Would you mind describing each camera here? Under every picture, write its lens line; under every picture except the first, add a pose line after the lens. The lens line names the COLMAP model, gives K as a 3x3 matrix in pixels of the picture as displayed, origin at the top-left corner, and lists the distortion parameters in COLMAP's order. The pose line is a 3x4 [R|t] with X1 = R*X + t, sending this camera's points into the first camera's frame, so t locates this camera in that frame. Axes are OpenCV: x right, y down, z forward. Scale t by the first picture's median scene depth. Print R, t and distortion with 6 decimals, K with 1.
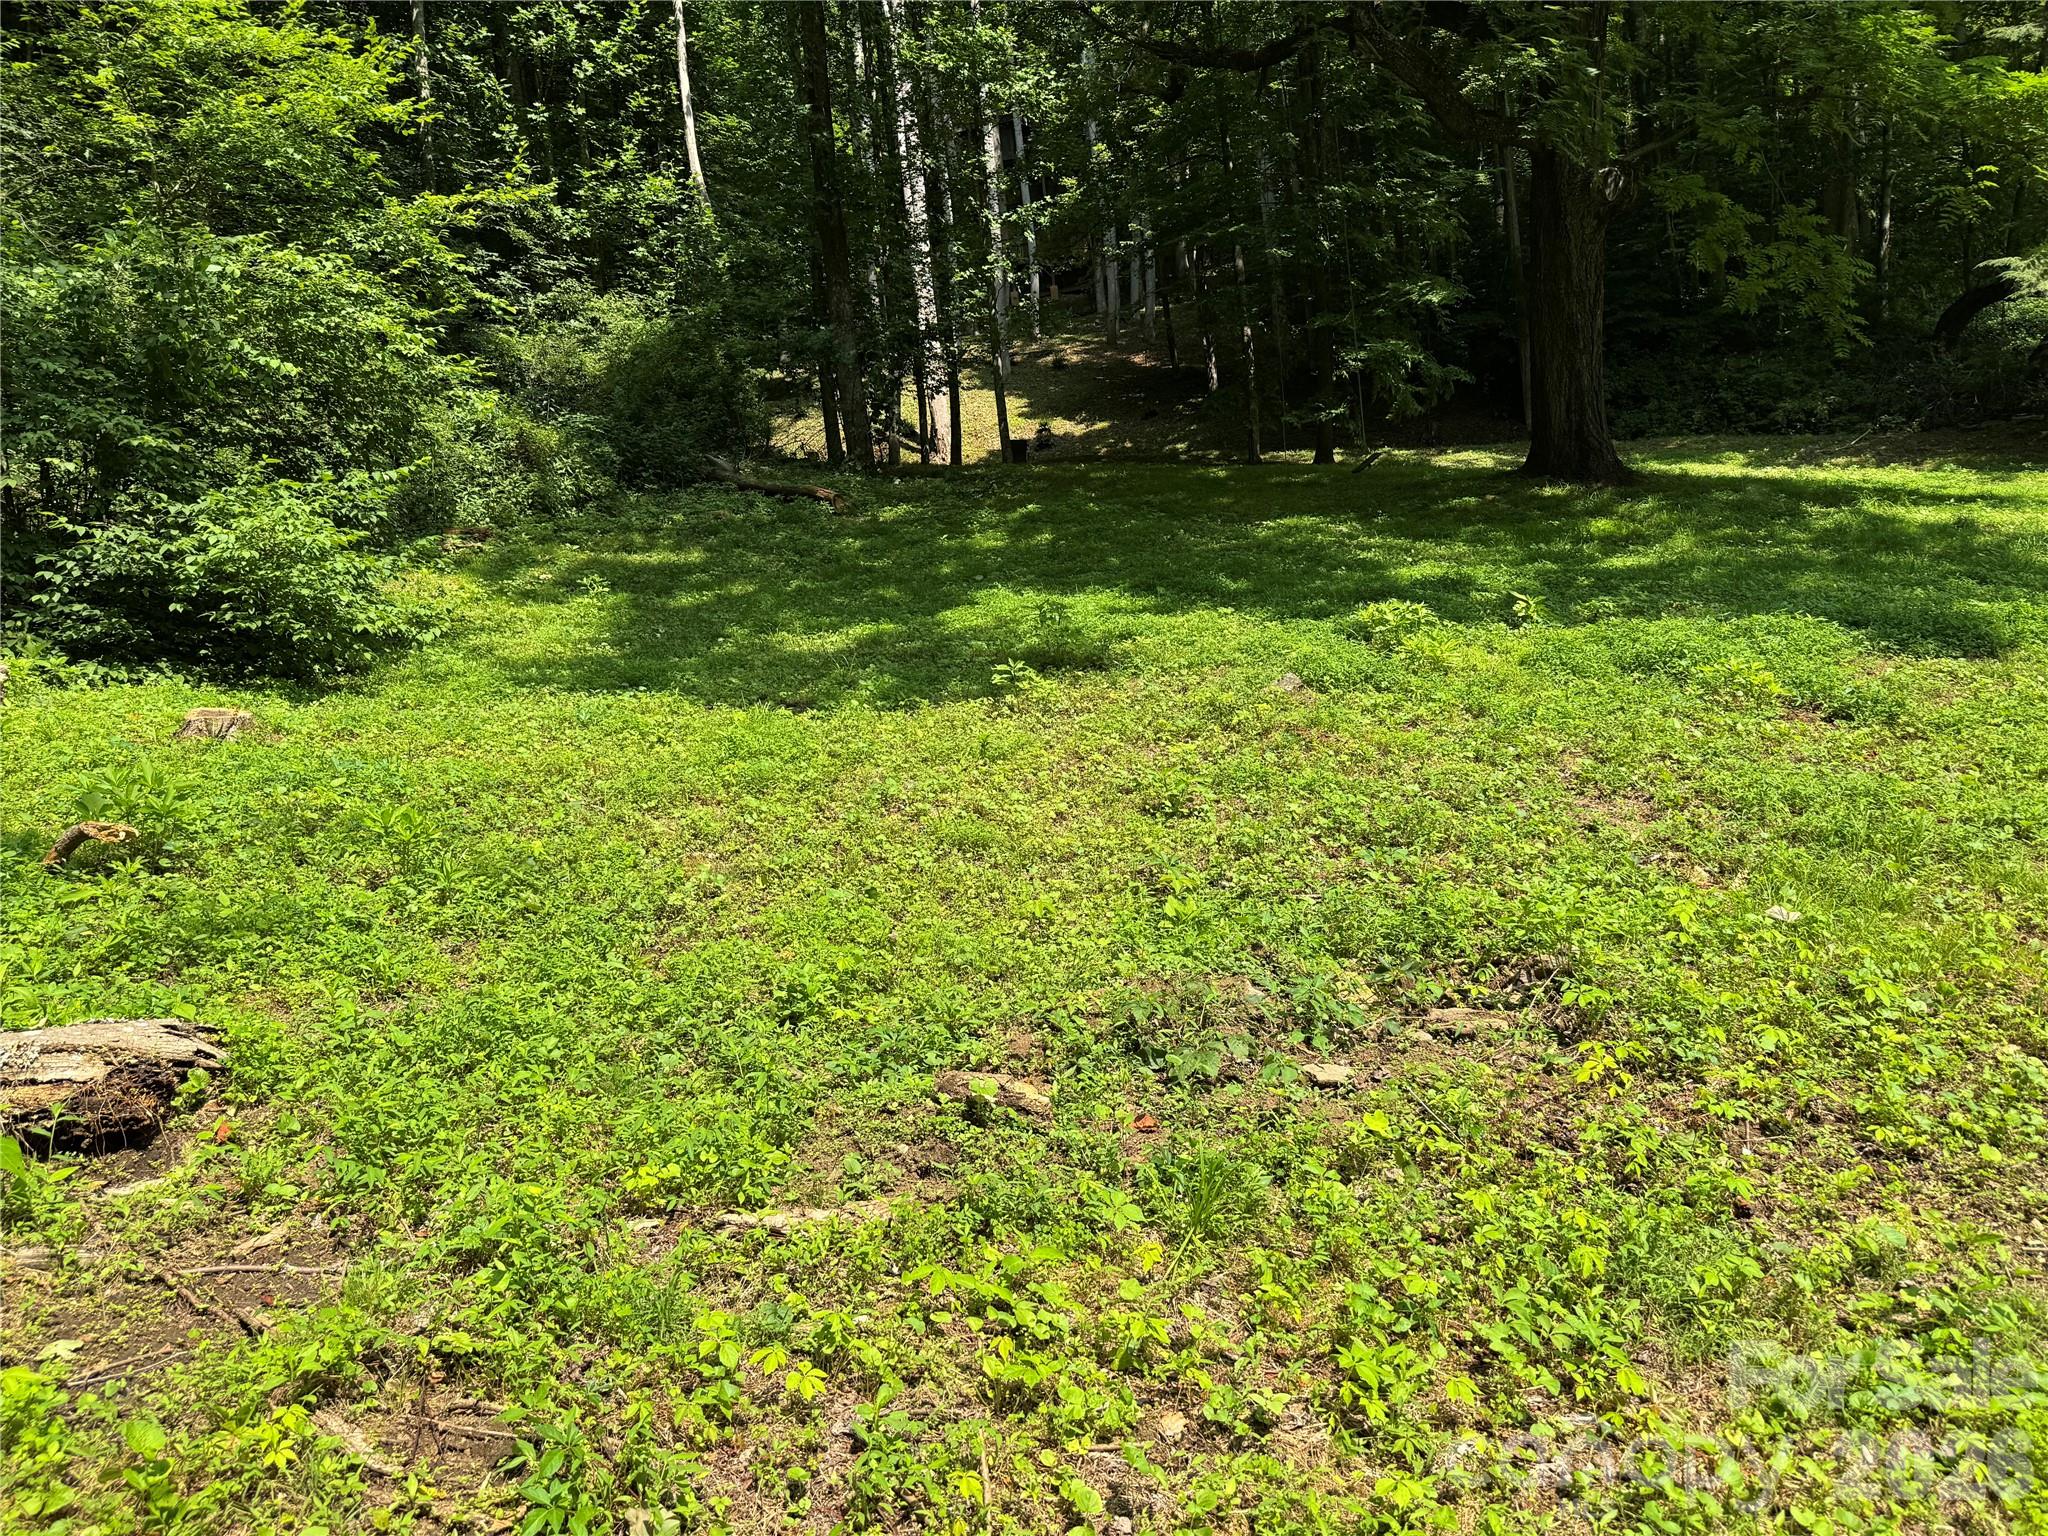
lens RADIAL K [[1403.8, 0, 1044.2], [0, 1403.8, 776.1], [0, 0, 1]] dist [0.023795, -0.053775]
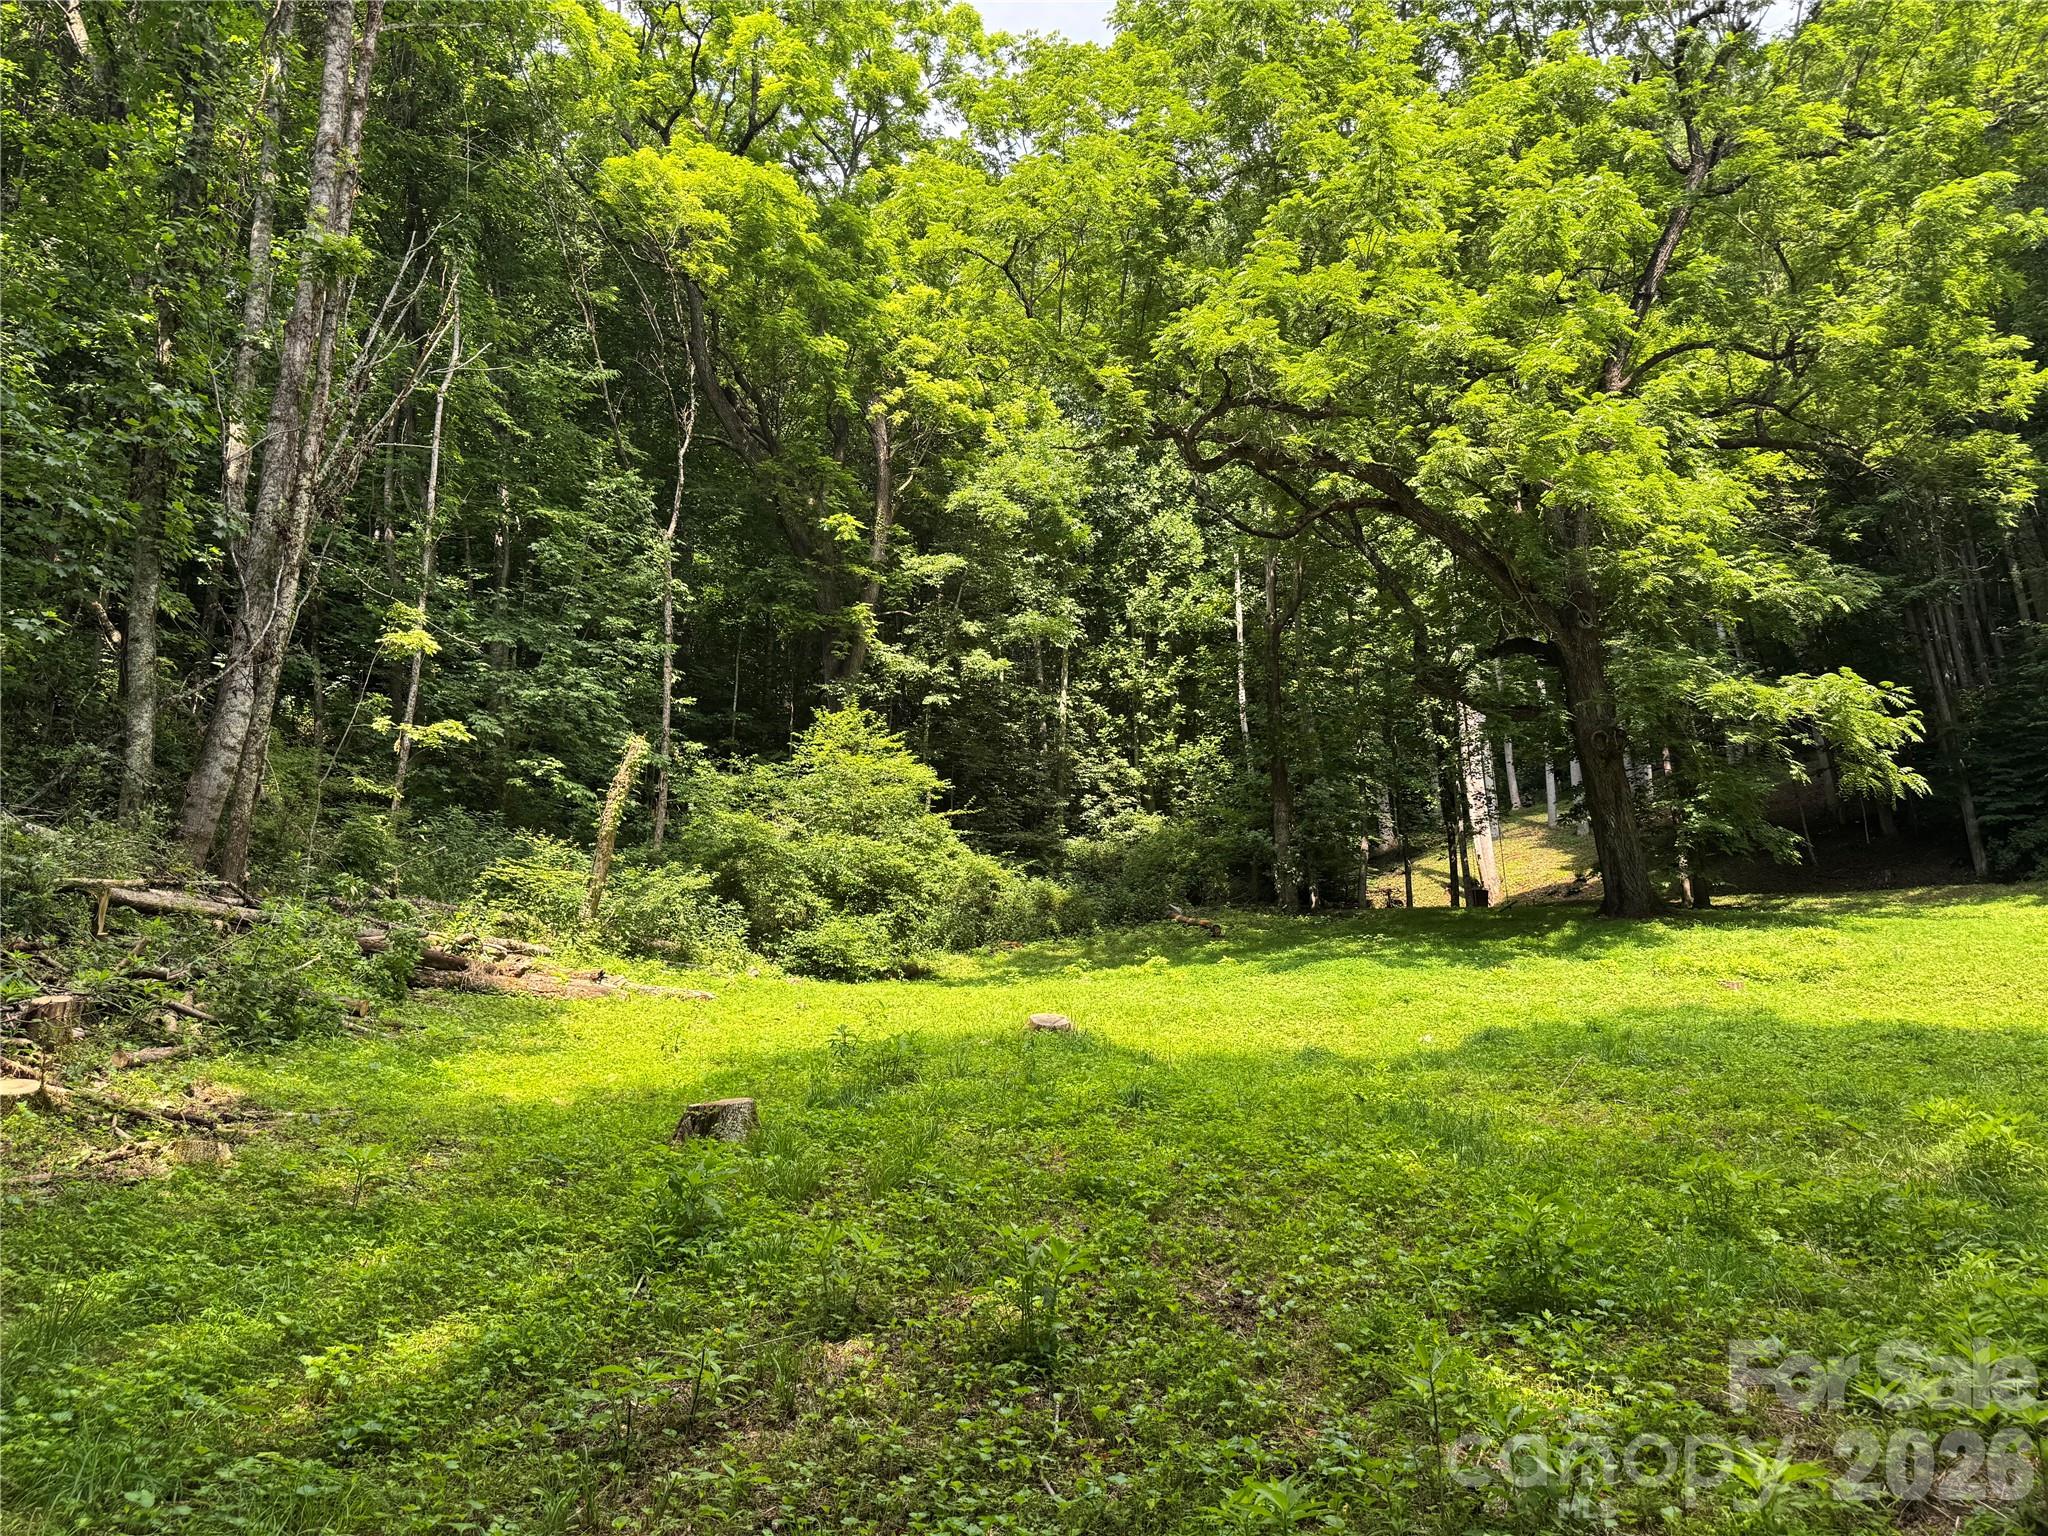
lens RADIAL K [[1403.8, 0, 1009.2], [0, 1403.8, 786.2], [0, 0, 1]] dist [0.023795, -0.053775]
pose [[0.818727, -0.057206, -0.571326, 0.619838], [-0.118994, 0.956518, -0.266296, 0.120400], [0.561717, 0.286009, 0.776320, -0.518367]]
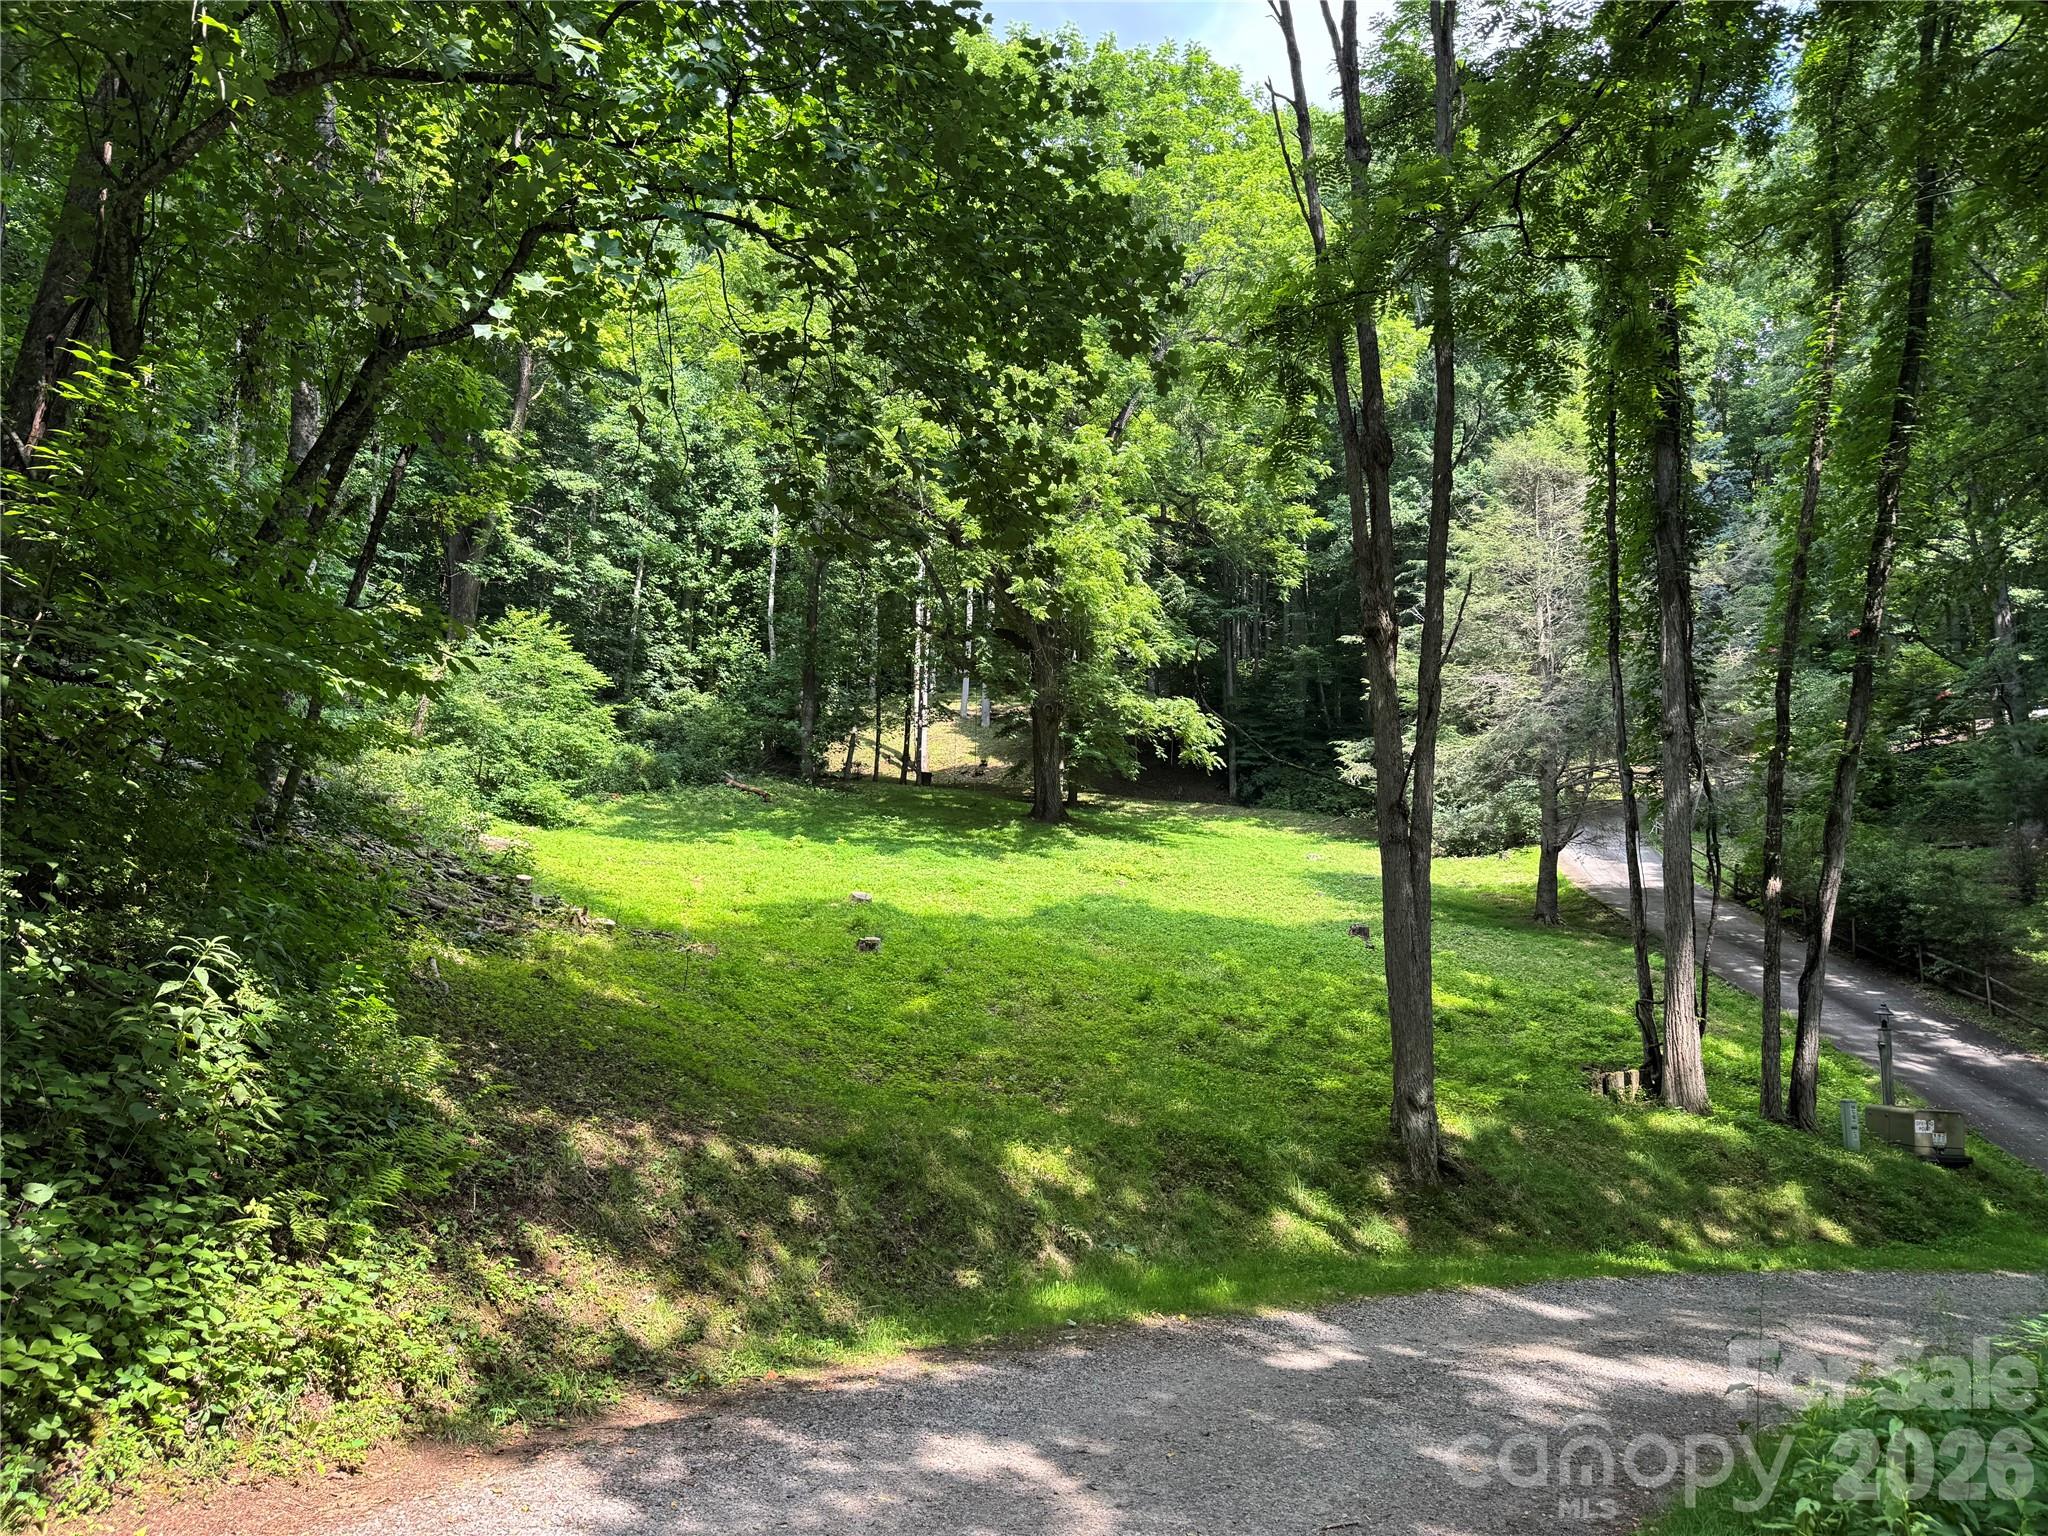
lens RADIAL K [[1395.6, 0, 1055.5], [0, 1395.6, 783.3], [0, 0, 1]] dist [0.152177, 0.002115]
pose [[0.986356, 0.107117, -0.125015, 0.601476], [-0.130613, 0.971425, -0.198175, 0.180625], [0.100215, 0.211800, 0.972161, -1.214205]]
